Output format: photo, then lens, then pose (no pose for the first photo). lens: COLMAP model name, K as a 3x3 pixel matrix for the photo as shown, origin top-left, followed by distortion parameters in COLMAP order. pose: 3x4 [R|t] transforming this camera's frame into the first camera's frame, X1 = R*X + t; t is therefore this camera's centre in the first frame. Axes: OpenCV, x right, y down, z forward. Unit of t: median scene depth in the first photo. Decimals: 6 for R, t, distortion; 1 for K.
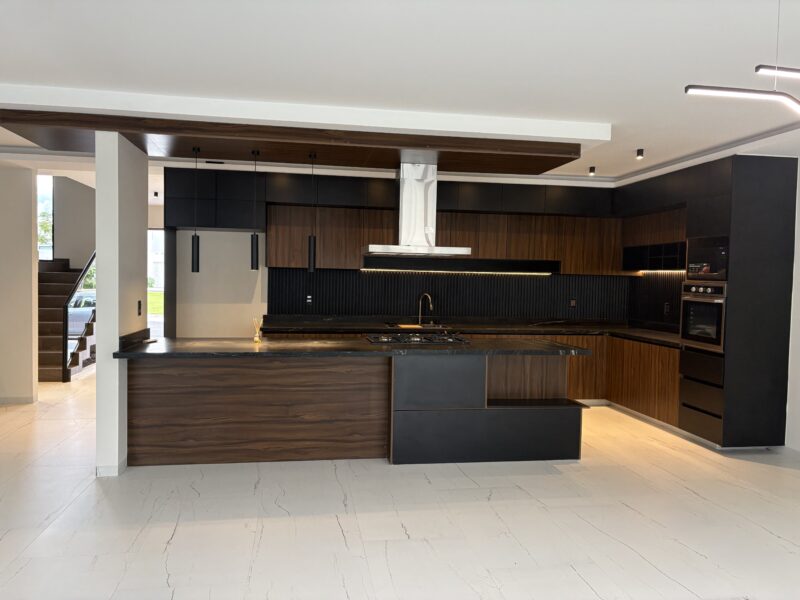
lens RADIAL K [[604.9, 0, 400.0], [0, 604.9, 300.0], [0, 0, 1]] dist [0.094932, -0.167748]
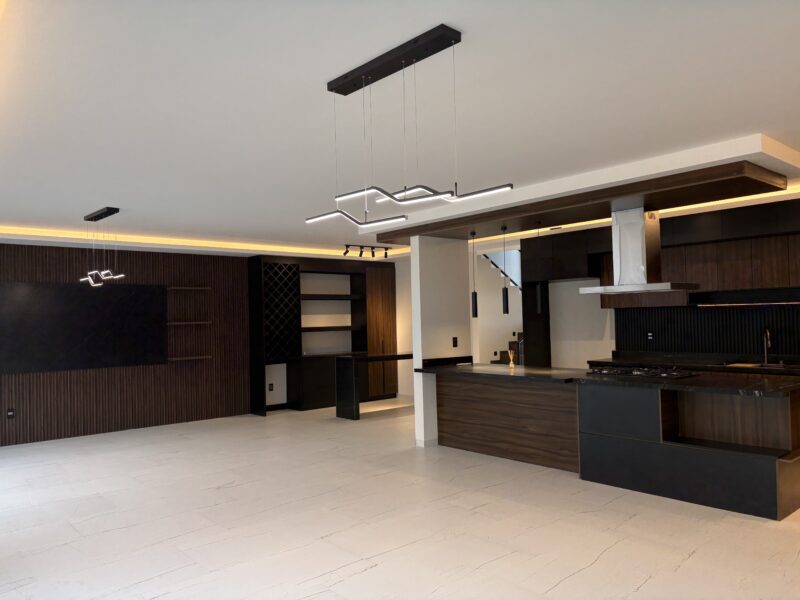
lens RADIAL K [[604.9, 0, 400.0], [0, 604.9, 300.0], [0, 0, 1]] dist [0.094932, -0.167748]
pose [[0.521582, -0.060530, -0.851051, 0.745410], [0.001932, 0.997561, -0.069766, 0.012200], [0.853199, 0.034745, 0.520427, 0.092527]]
